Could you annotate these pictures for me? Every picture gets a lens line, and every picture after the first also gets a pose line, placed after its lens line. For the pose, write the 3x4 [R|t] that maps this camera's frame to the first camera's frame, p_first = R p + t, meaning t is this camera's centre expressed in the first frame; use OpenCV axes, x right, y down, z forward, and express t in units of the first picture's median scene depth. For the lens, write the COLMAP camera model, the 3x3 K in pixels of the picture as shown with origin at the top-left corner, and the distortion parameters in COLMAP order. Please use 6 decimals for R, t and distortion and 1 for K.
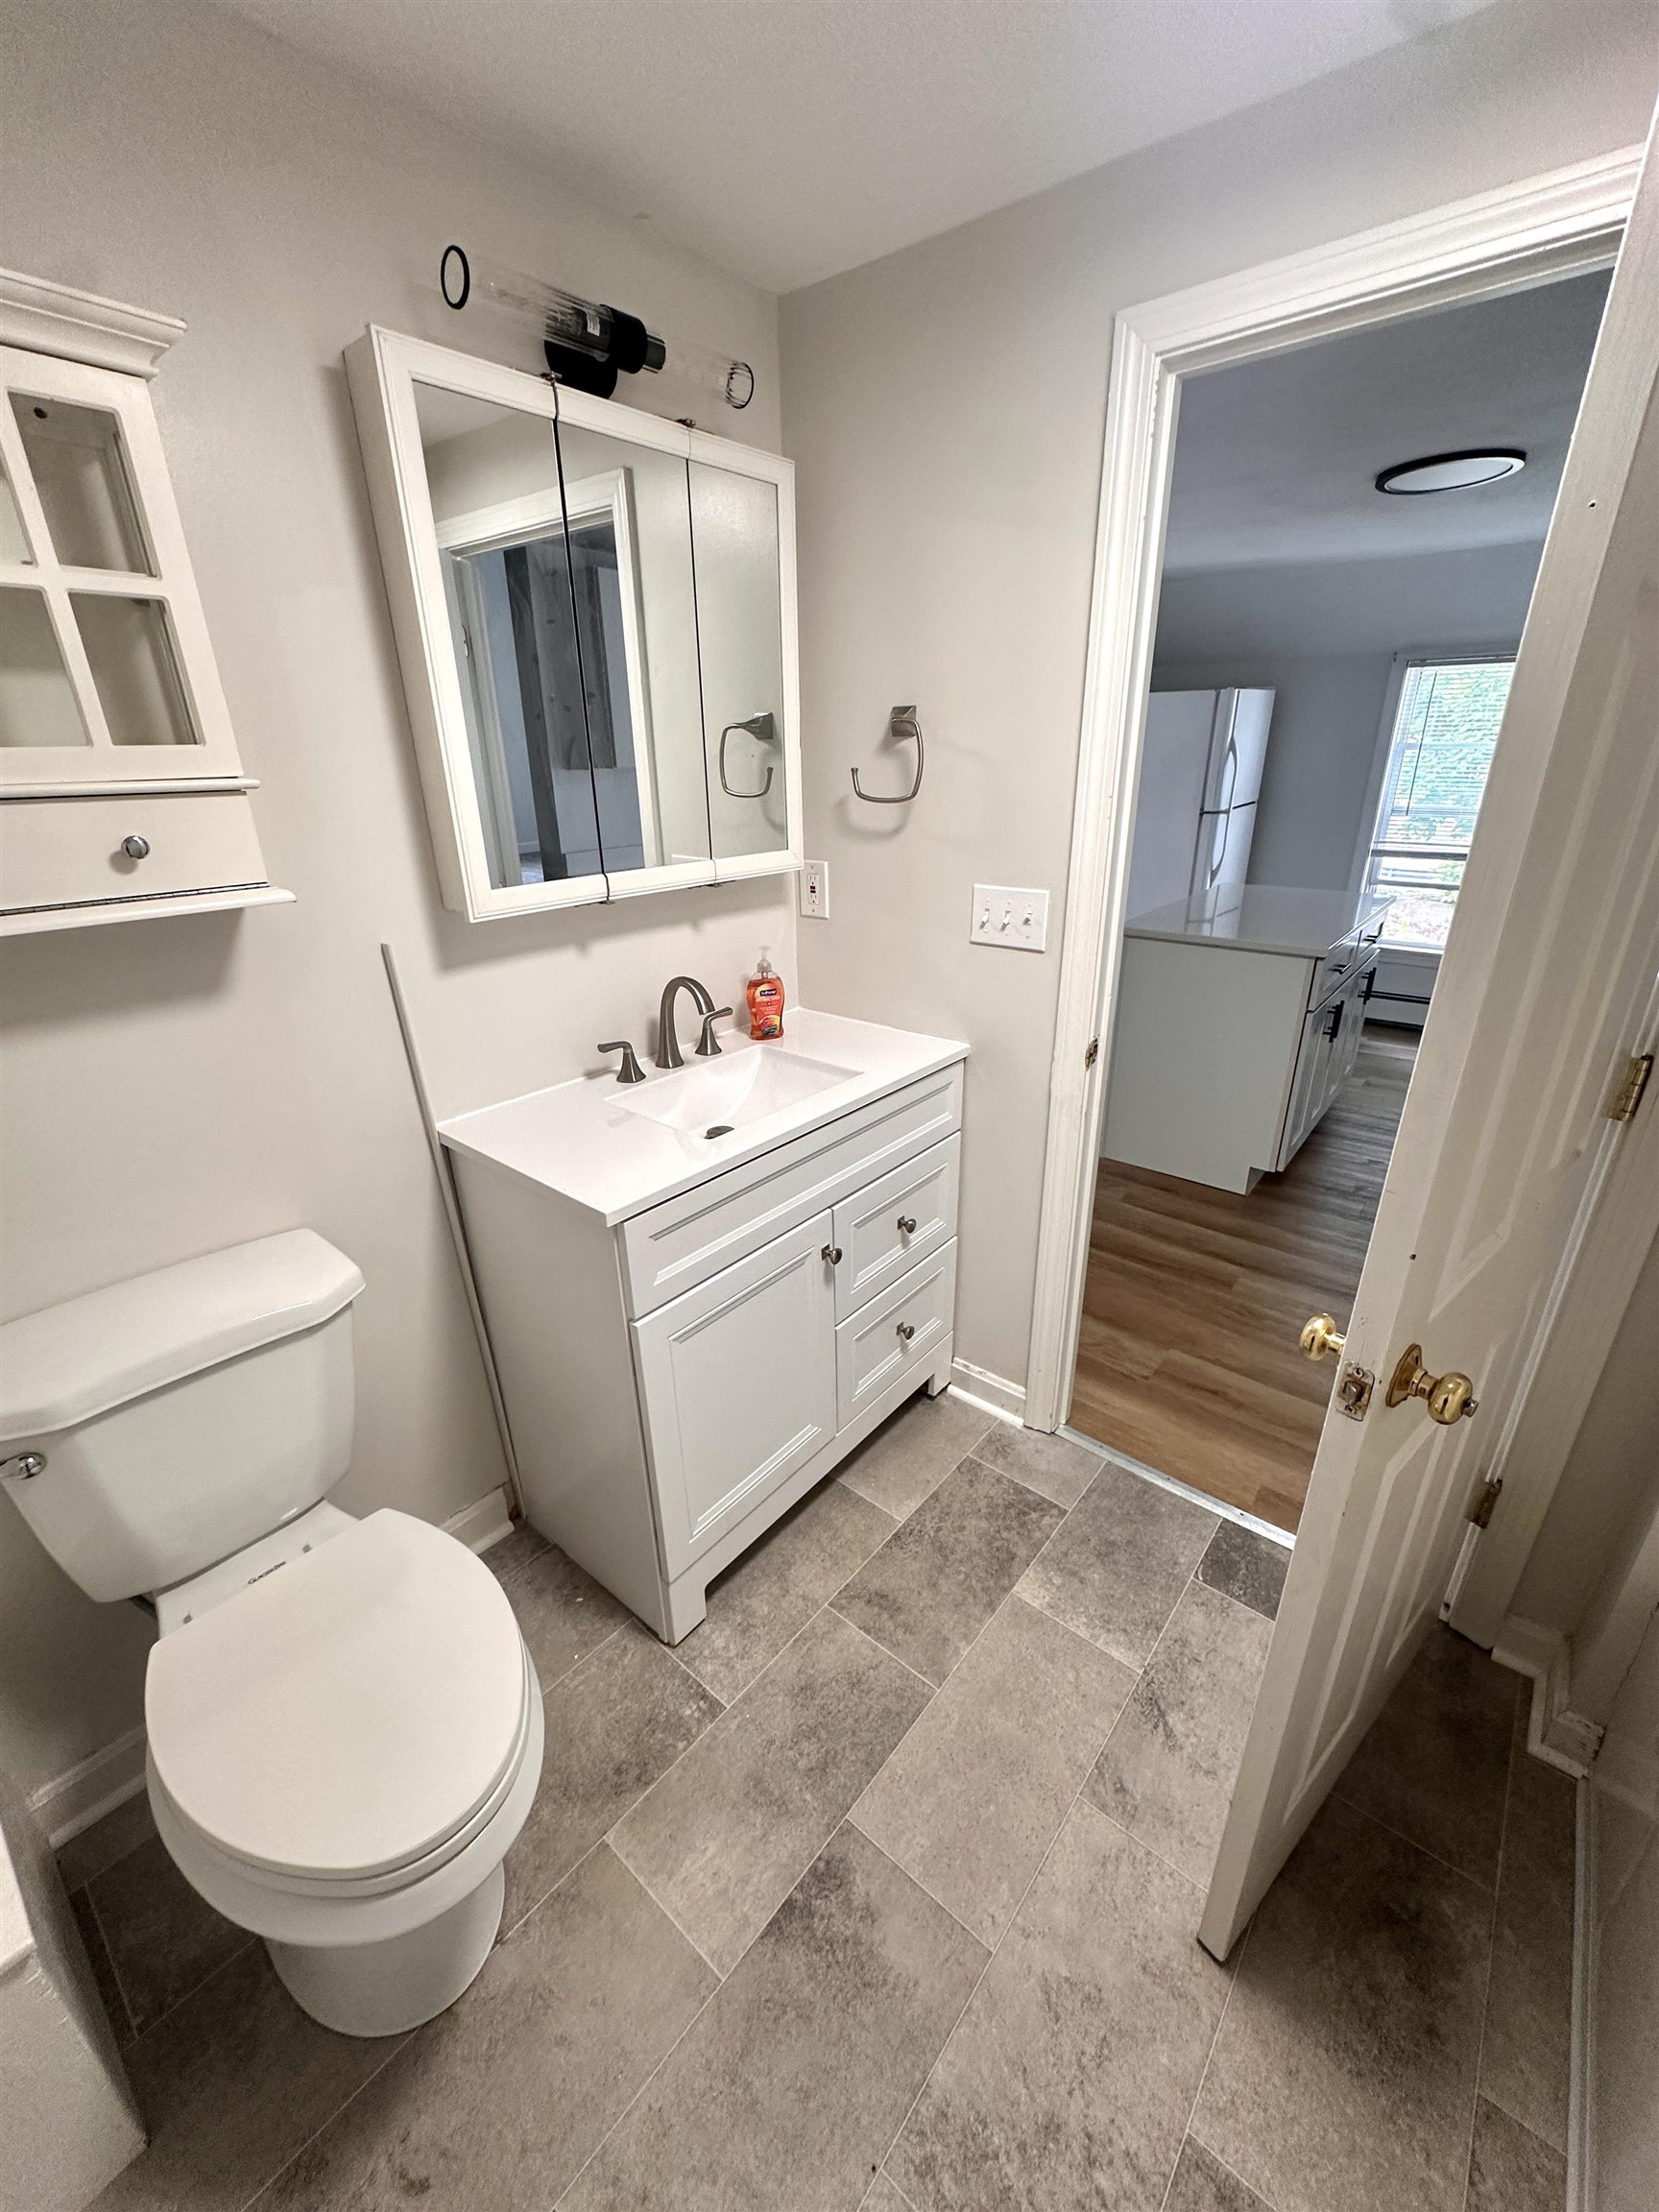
lens RADIAL K [[873.6, 0, 836.3], [0, 873.6, 1105.0], [0, 0, 1]] dist [0.000883, -0.000100]
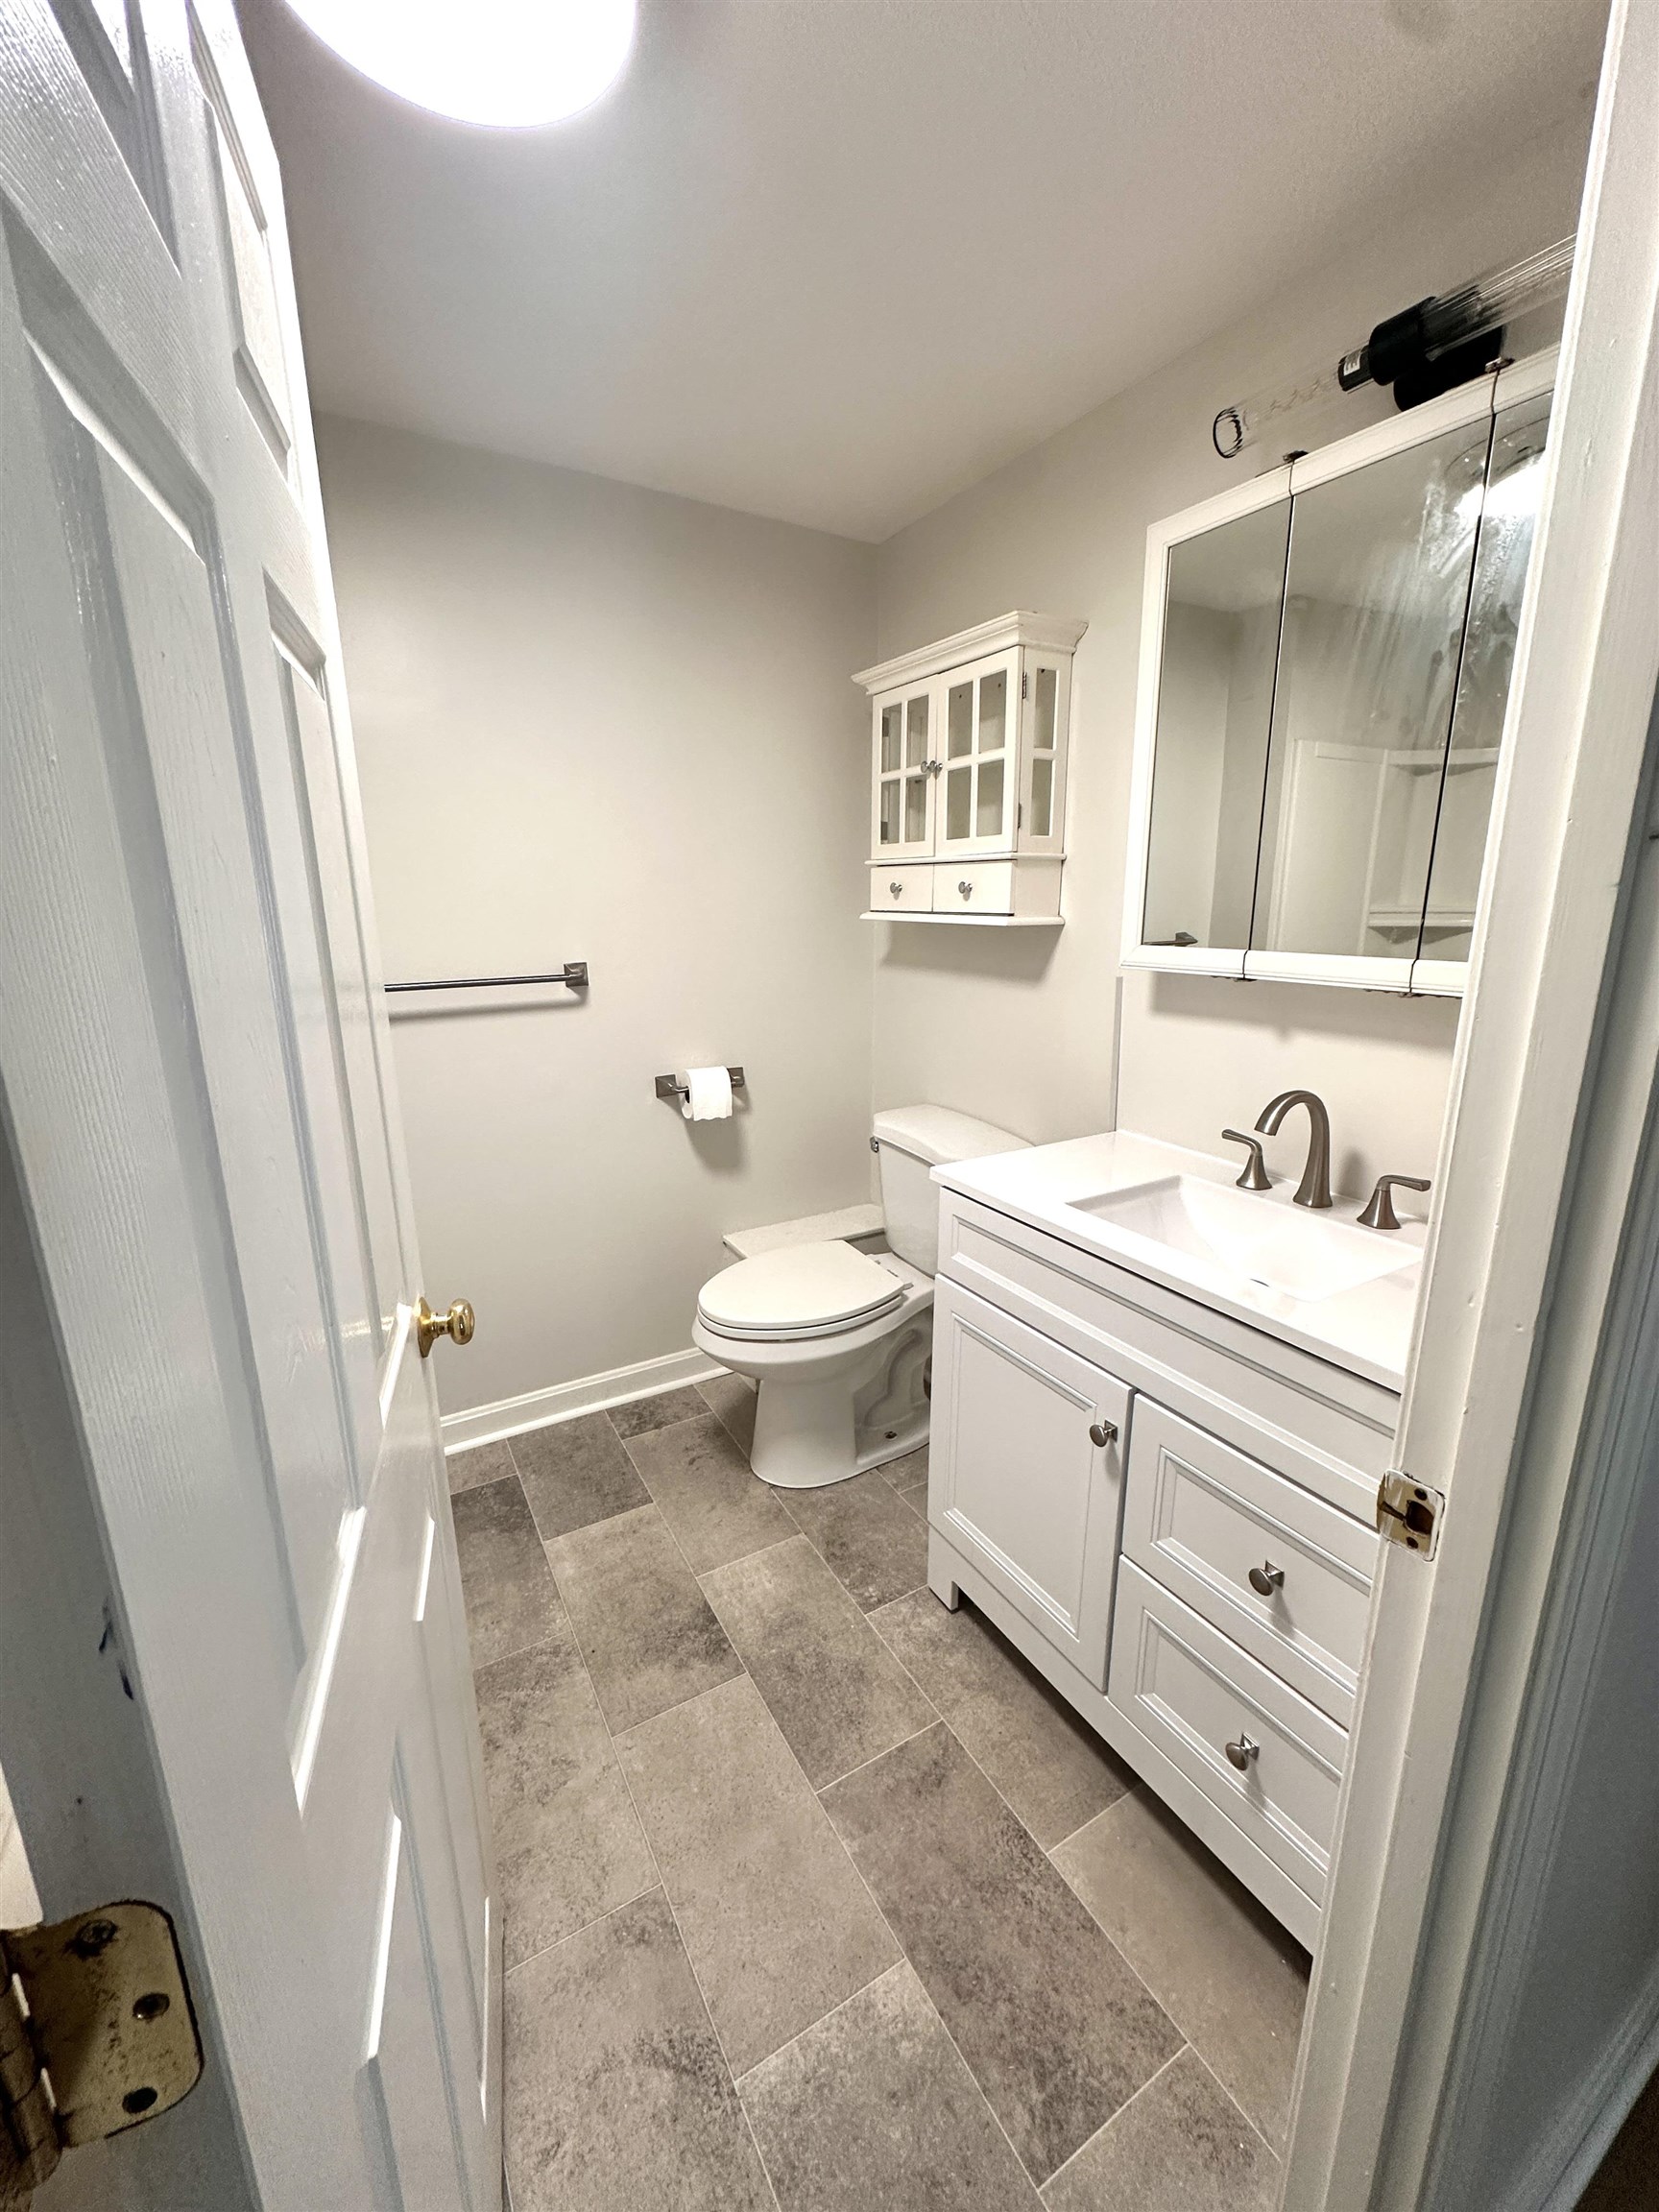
lens RADIAL K [[878.2, 0, 827.9], [0, 878.2, 1109.8], [0, 0, 1]] dist [0.000756, 0.000082]
pose [[-0.343190, 0.242880, -0.907320, 0.801609], [-0.343245, 0.866746, 0.361849, -0.311451], [0.874302, 0.435616, -0.214091, 0.913997]]
